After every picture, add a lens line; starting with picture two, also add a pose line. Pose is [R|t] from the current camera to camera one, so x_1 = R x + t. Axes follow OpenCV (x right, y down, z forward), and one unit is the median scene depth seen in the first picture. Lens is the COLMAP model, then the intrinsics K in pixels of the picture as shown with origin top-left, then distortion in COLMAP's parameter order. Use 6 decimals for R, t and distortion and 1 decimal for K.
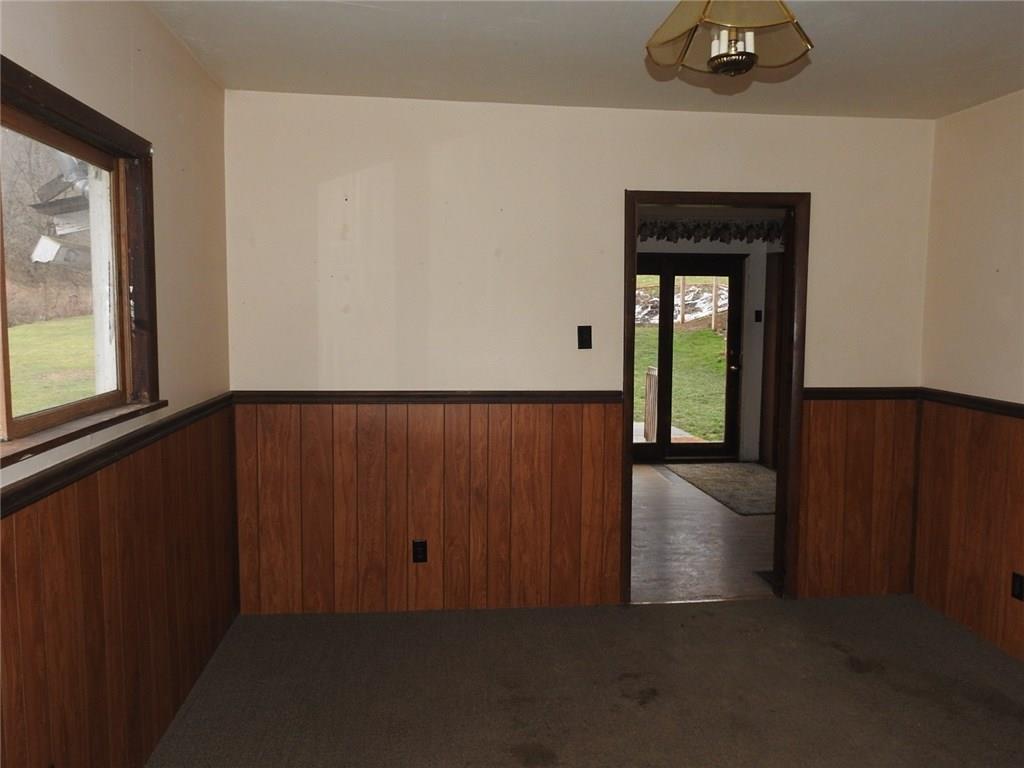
lens RADIAL K [[821.3, 0, 509.5], [0, 821.3, 385.9], [0, 0, 1]] dist [0.017086, 0.002026]
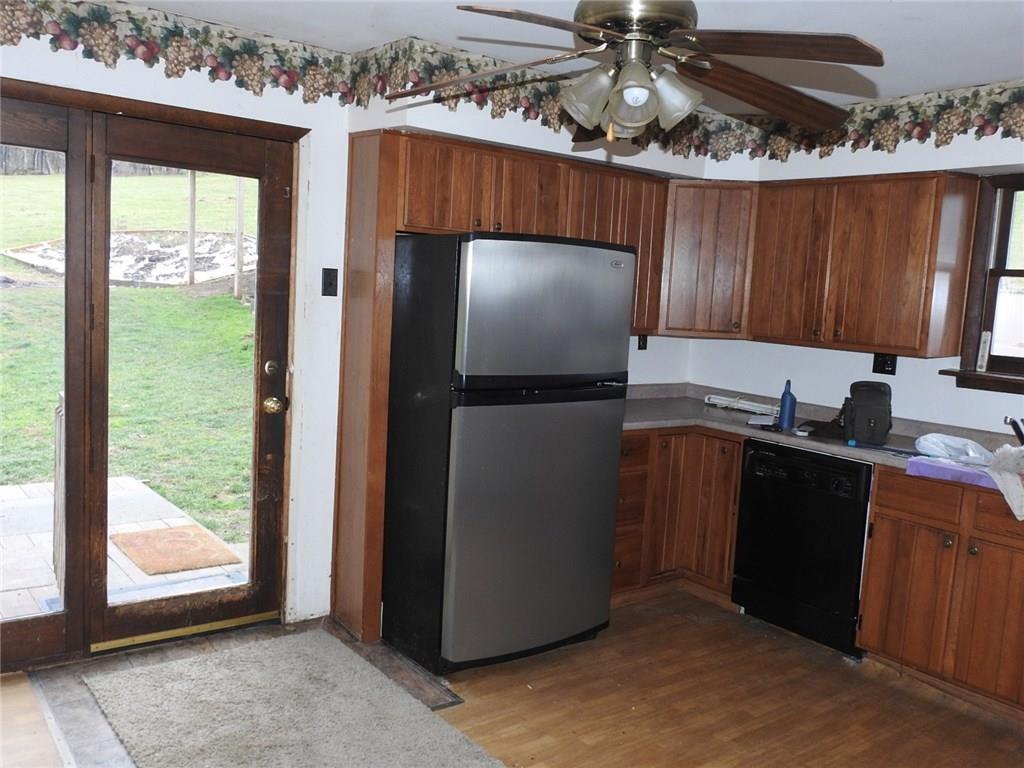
lens RADIAL K [[896.6, 0, 512.7], [0, 896.6, 388.2], [0, 0, 1]] dist [0.004013, 0.004272]
pose [[0.859636, -0.011914, 0.510768, 0.093425], [-0.007459, 0.999329, 0.035865, -0.030198], [-0.510853, -0.034640, 0.858970, 0.351402]]
